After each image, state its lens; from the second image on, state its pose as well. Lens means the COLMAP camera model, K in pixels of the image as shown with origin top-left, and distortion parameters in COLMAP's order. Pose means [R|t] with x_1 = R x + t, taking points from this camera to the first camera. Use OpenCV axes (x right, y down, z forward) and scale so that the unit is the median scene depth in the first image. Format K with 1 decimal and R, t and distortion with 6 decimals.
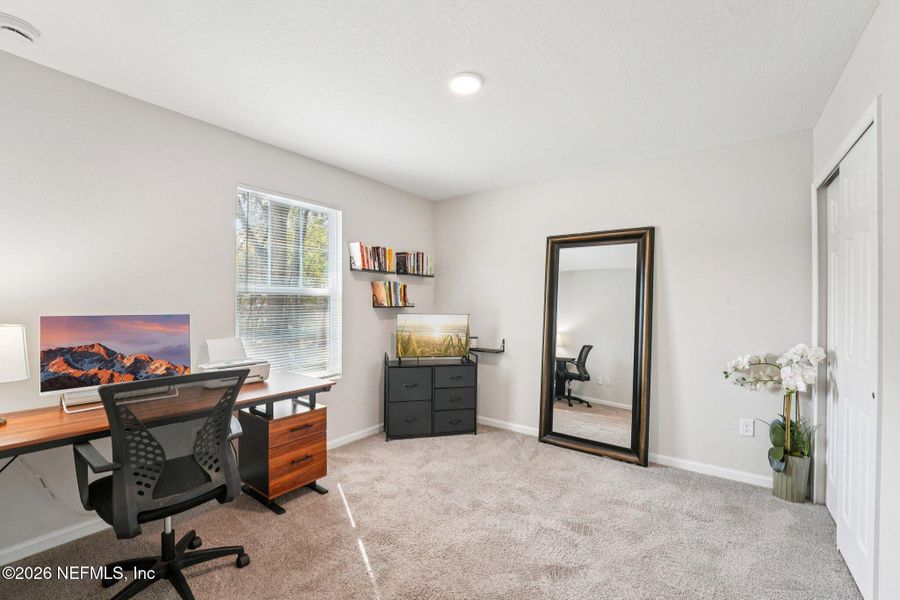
lens RADIAL K [[380.3, 0, 450.0], [0, 380.3, 300.0], [0, 0, 1]] dist [-0.019267, -0.000067]
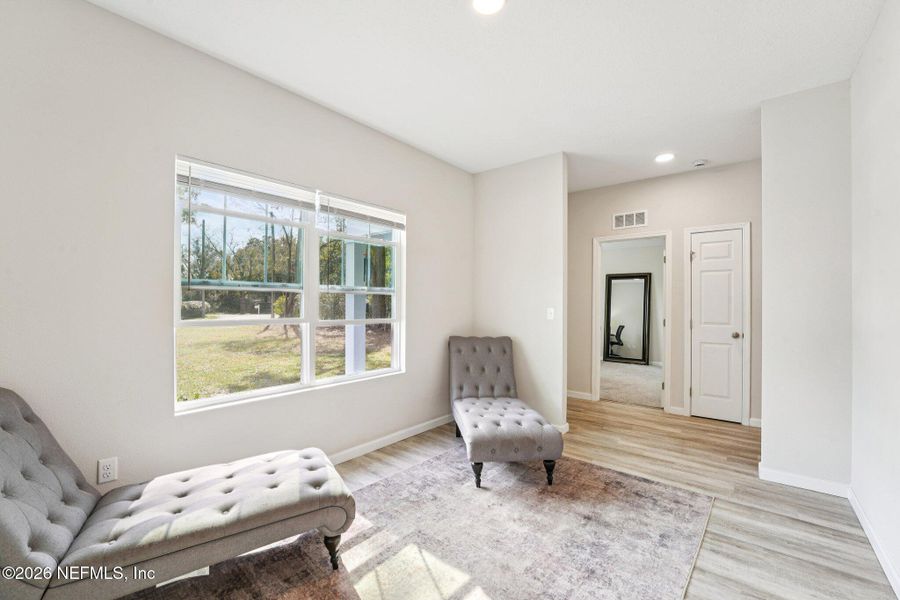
lens RADIAL K [[380.3, 0, 450.0], [0, 380.3, 300.0], [0, 0, 1]] dist [-0.019267, -0.000067]
pose [[0.998277, -0.001271, -0.058656, -0.580451], [0.000940, 0.999984, -0.005658, 0.003412], [0.058662, 0.005593, 0.998262, -1.418611]]
